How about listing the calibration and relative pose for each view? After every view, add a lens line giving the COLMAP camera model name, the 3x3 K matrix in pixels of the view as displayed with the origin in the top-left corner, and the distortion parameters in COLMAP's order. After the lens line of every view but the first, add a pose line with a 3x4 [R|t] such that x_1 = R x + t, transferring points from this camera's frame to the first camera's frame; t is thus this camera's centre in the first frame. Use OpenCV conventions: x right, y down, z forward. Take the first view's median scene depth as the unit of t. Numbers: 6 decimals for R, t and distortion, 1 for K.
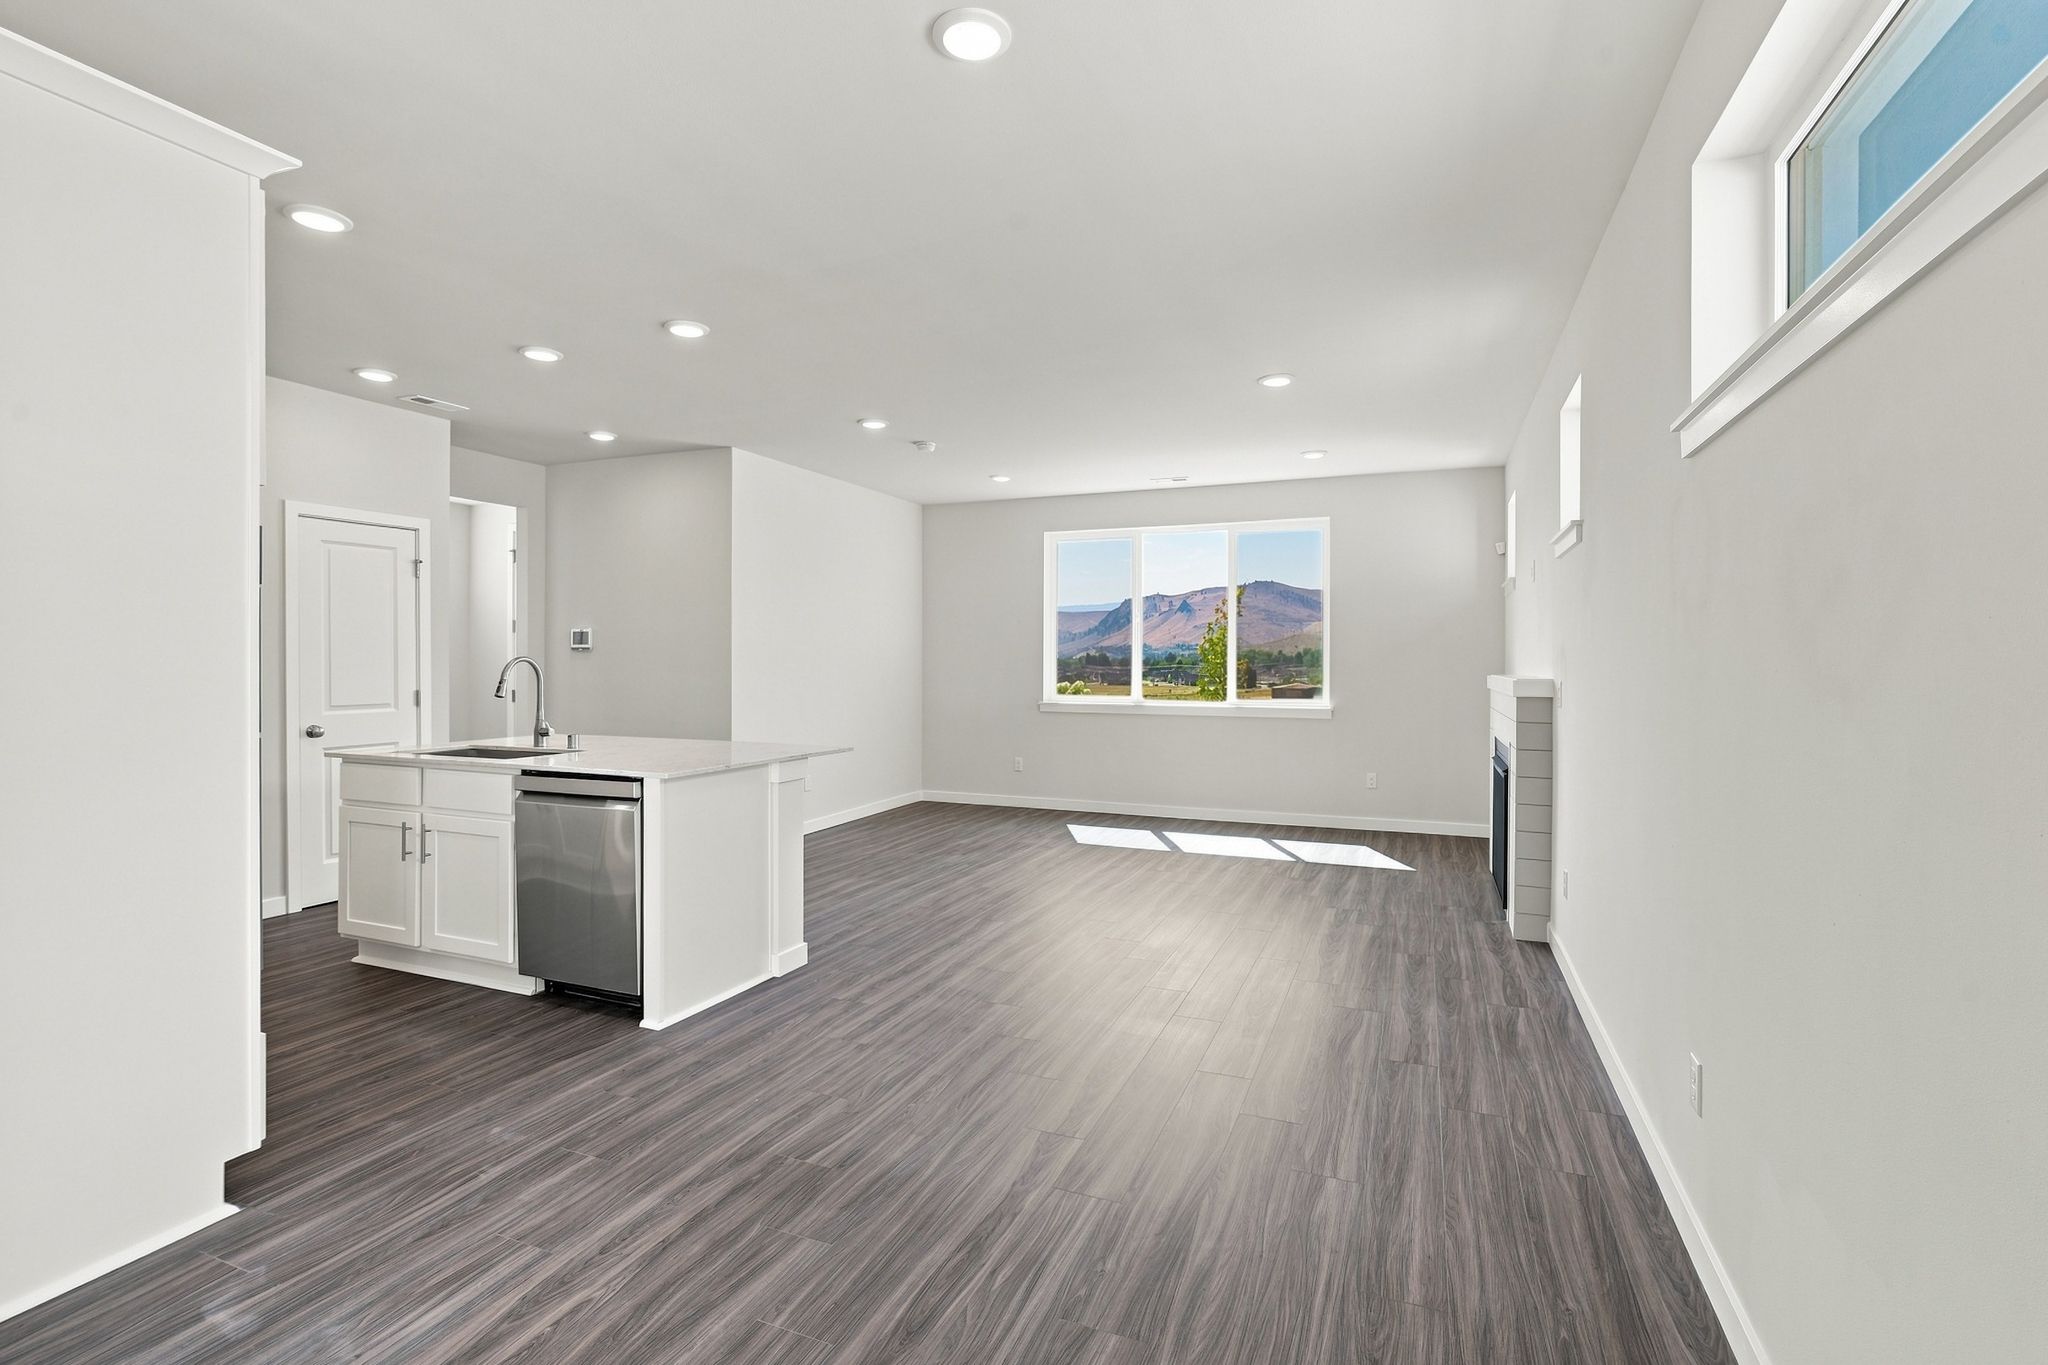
lens RADIAL K [[914.0, 0, 1037.6], [0, 914.0, 665.2], [0, 0, 1]] dist [-0.003767, -0.000393]
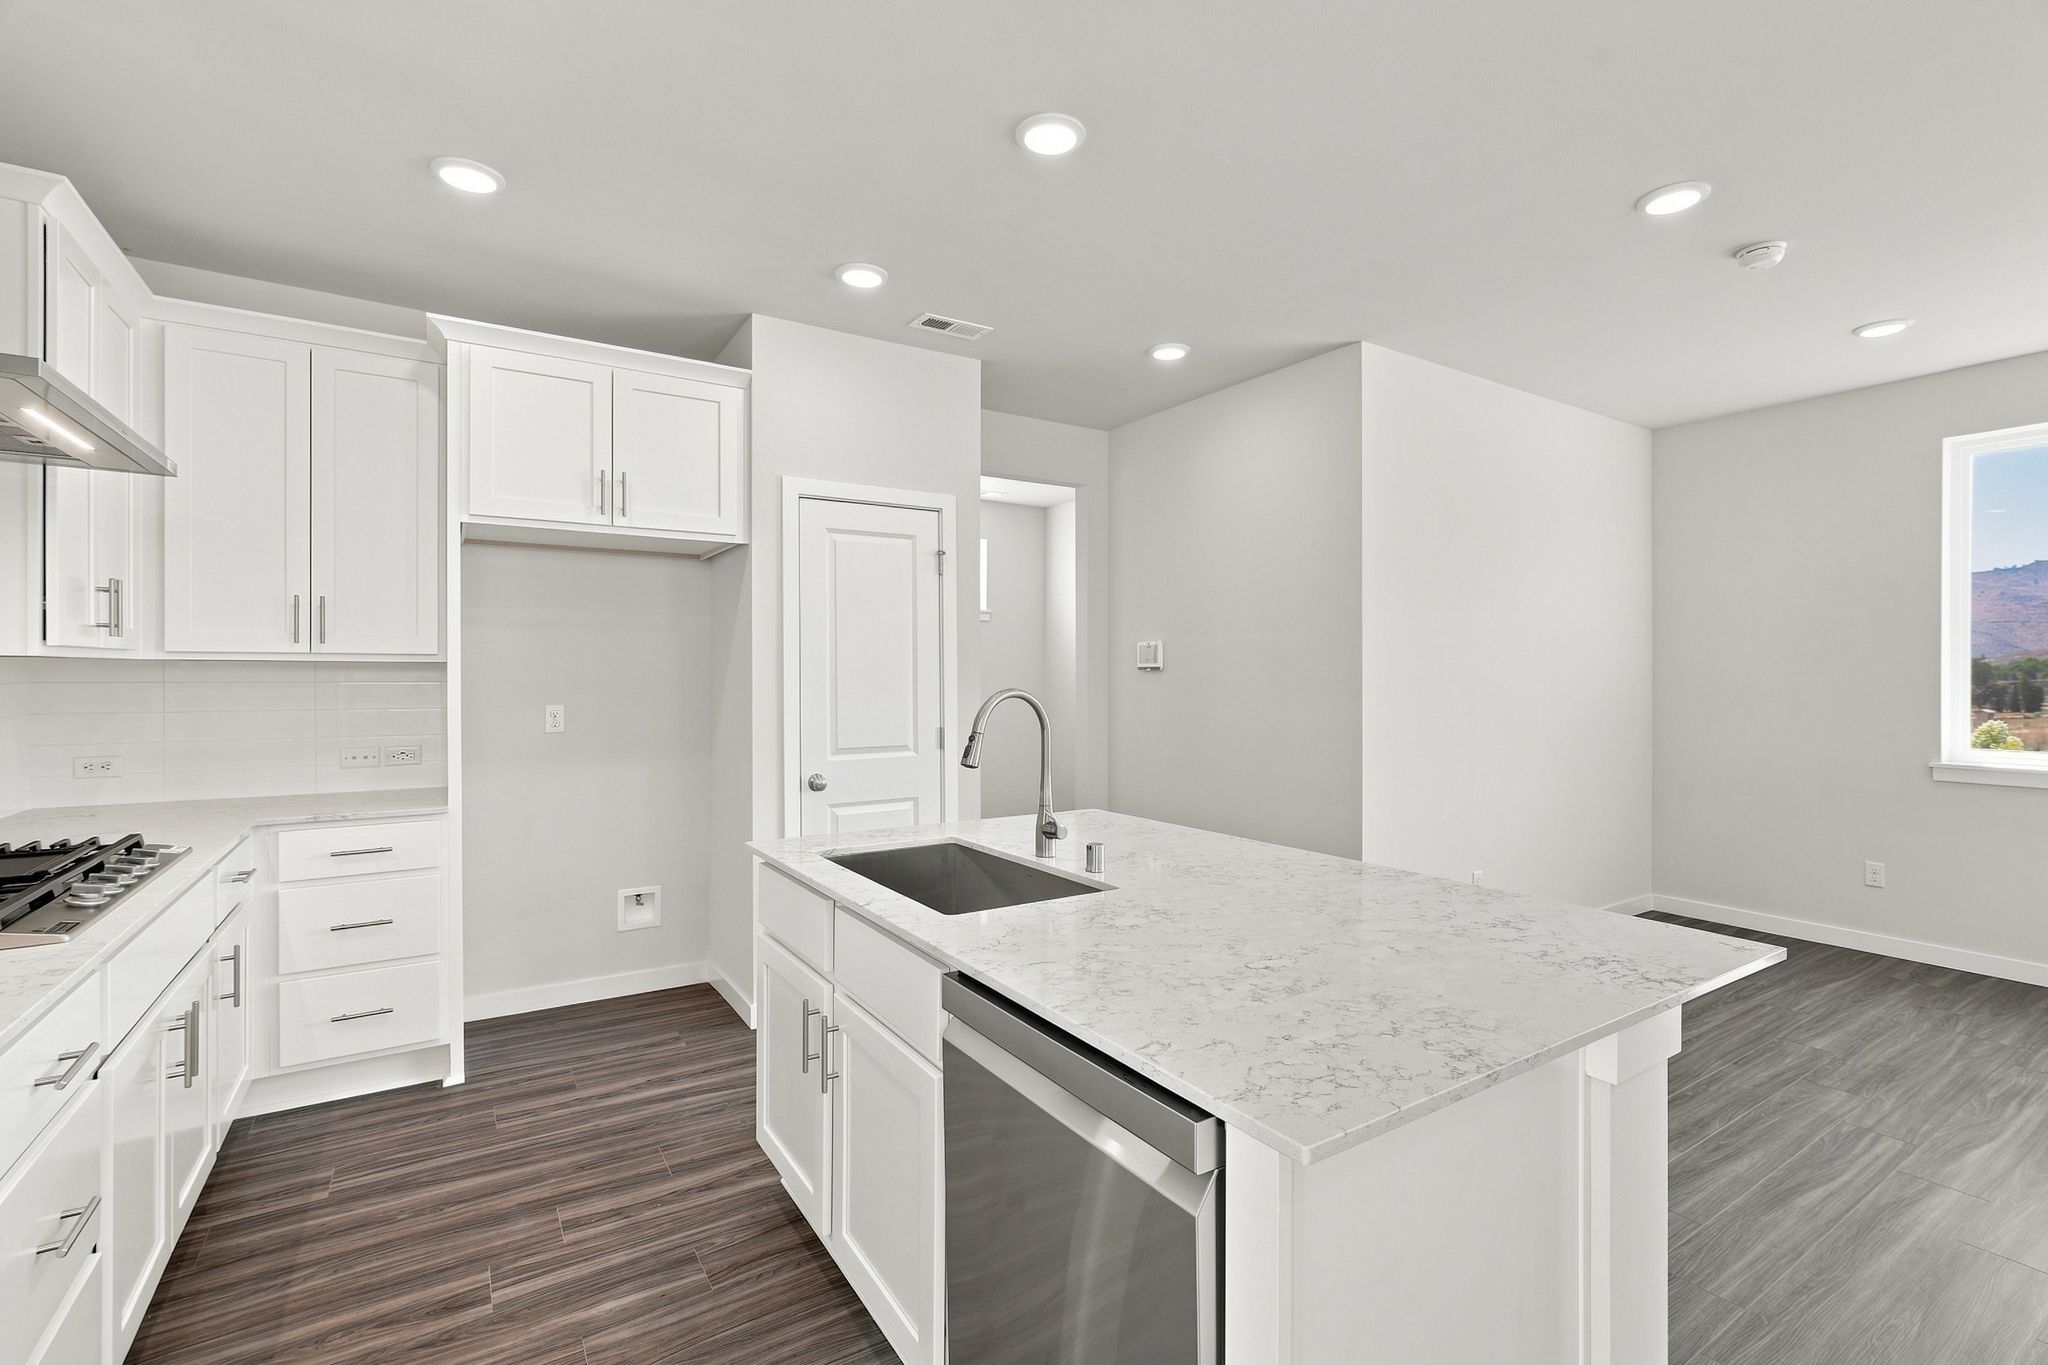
lens RADIAL K [[914.0, 0, 1037.6], [0, 914.0, 665.2], [0, 0, 1]] dist [-0.003767, -0.000393]
pose [[0.817636, -0.009943, -0.575649, -0.190444], [0.000011, 0.999851, -0.017255, -0.010089], [0.575735, 0.014102, 0.817515, 0.441822]]
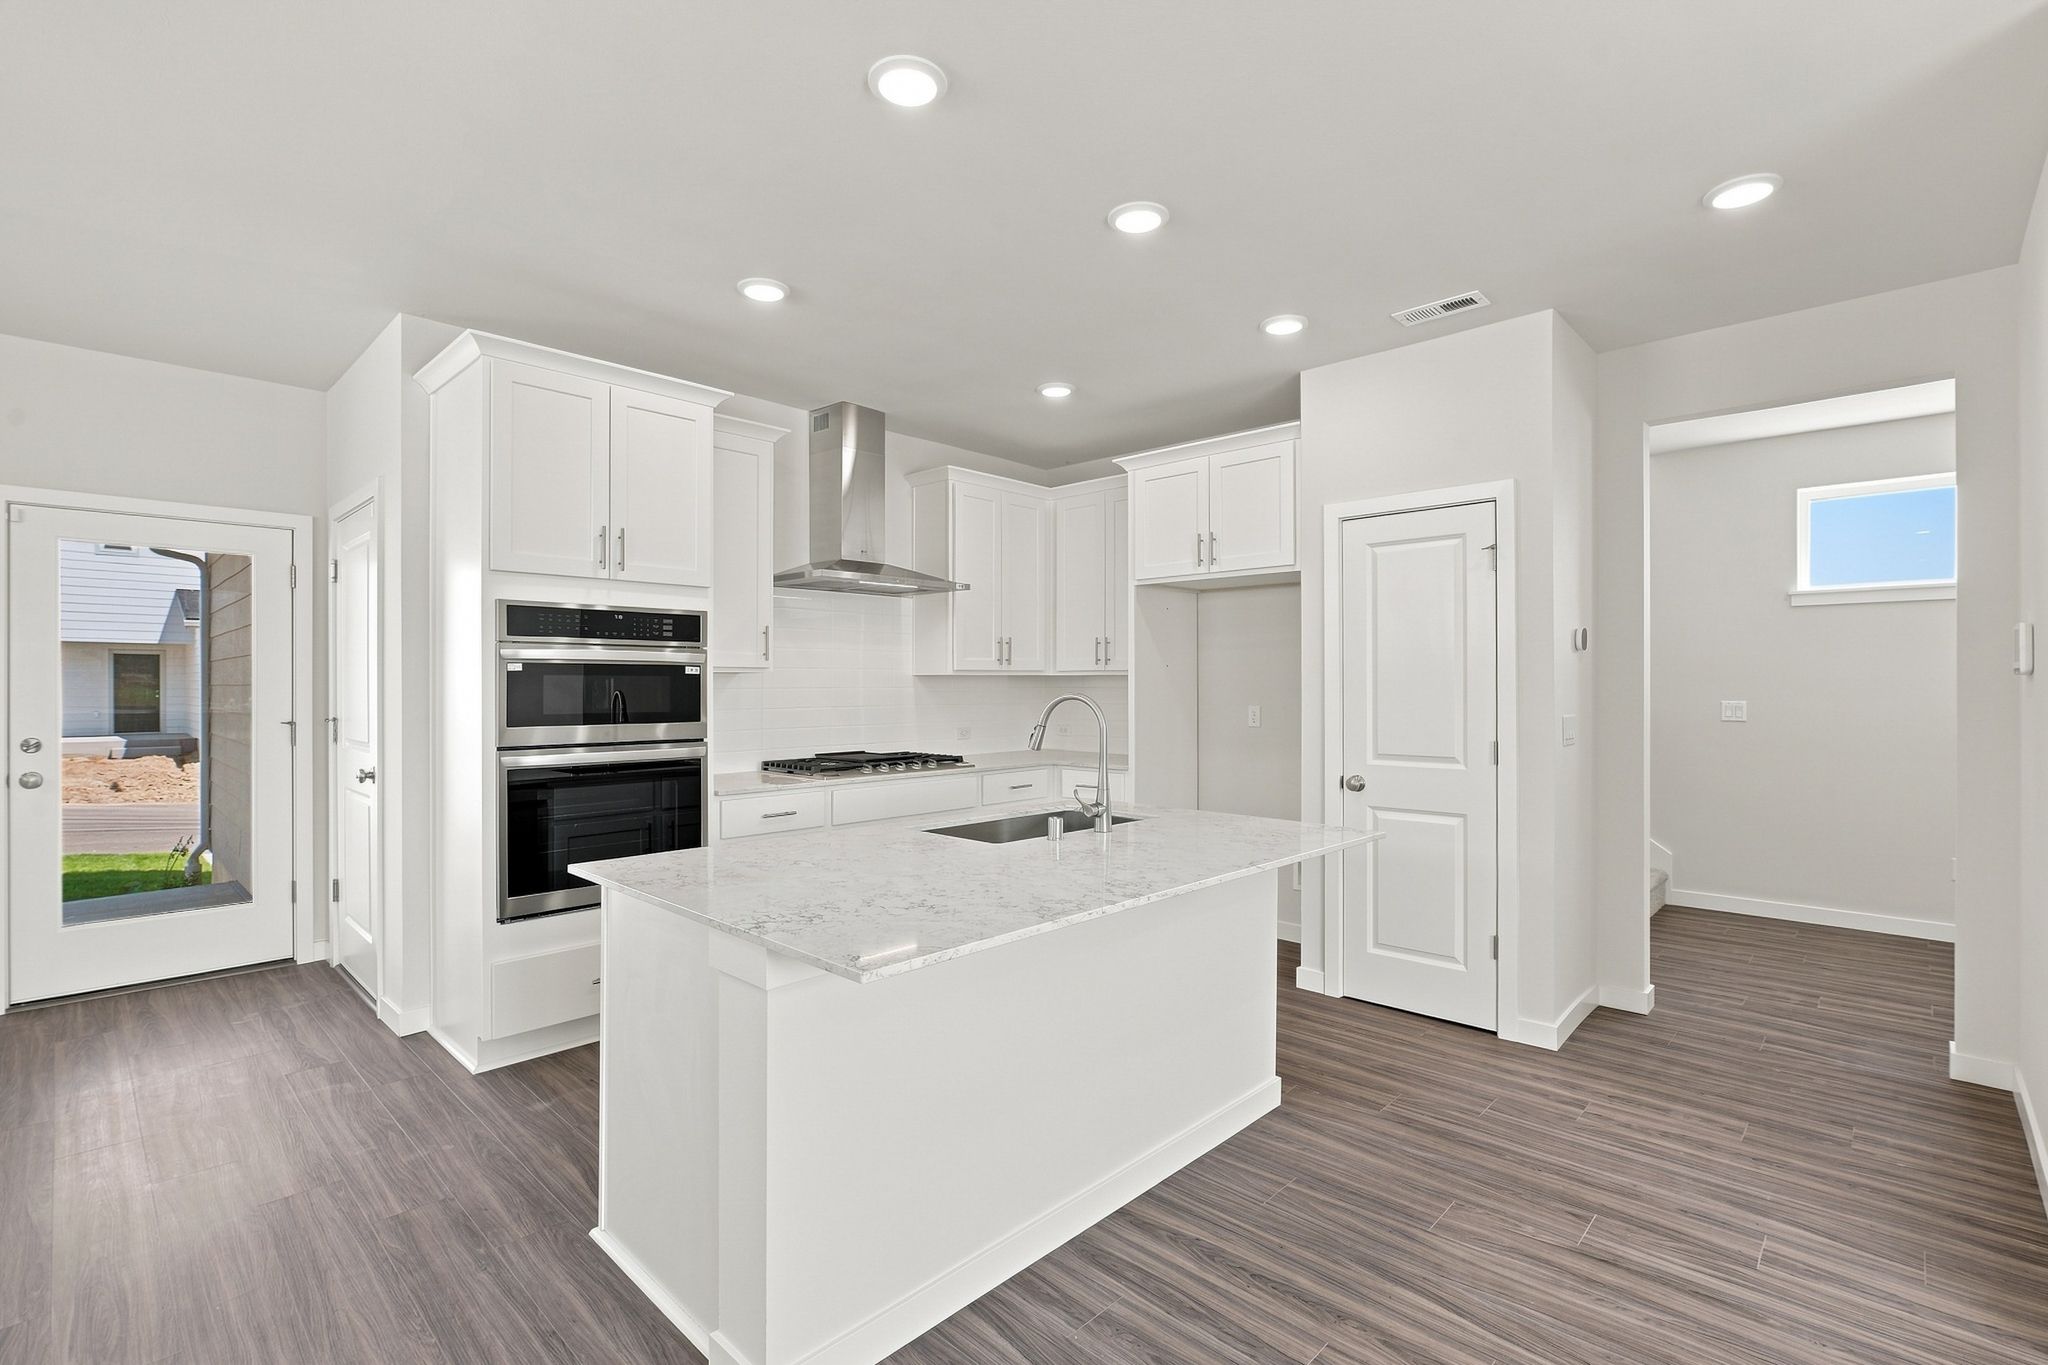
lens RADIAL K [[898.6, 0, 1024.0], [0, 898.6, 682.5], [0, 0, 1]] dist [-0.018306, 0.000004]
pose [[-0.388289, -0.001967, -0.921535, 0.049444], [-0.009476, 0.999953, 0.001859, -0.013293], [0.921489, 0.009454, -0.388290, 0.938690]]
